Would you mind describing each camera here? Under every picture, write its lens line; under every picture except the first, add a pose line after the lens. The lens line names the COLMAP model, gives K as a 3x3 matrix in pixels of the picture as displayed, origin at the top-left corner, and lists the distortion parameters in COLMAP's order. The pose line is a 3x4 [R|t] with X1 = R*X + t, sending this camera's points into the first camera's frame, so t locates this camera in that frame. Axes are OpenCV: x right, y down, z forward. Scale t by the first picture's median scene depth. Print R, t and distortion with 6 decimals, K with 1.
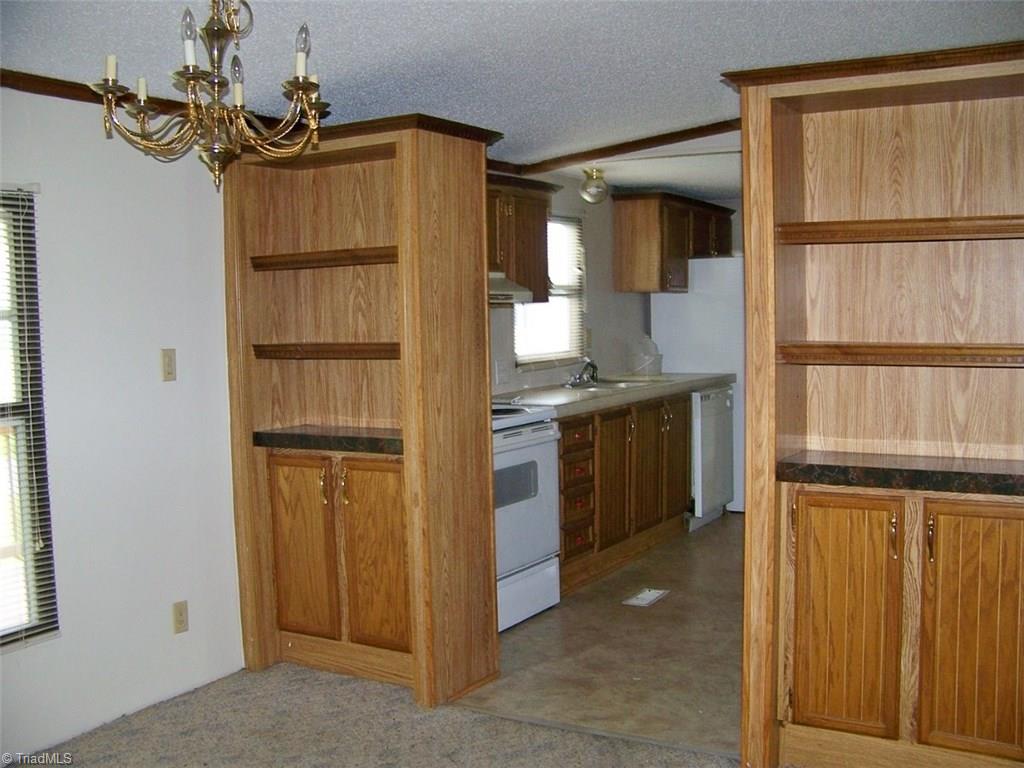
lens RADIAL K [[1069.8, 0, 525.9], [0, 1069.8, 382.4], [0, 0, 1]] dist [-0.284618, 0.436420]
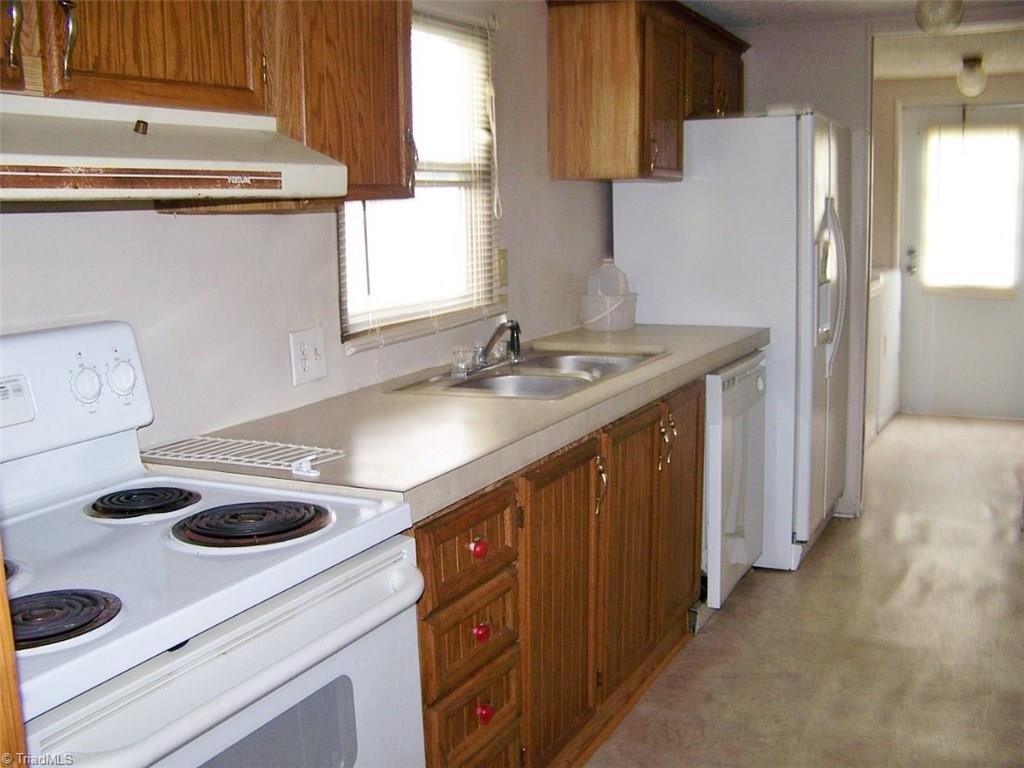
lens RADIAL K [[1069.8, 0, 525.9], [0, 1069.8, 382.4], [0, 0, 1]] dist [-0.284618, 0.436420]
pose [[0.996981, -0.014418, 0.076297, 0.035708], [0.007395, 0.995774, 0.091541, -0.039914], [-0.077295, -0.090700, 0.992874, 0.580125]]
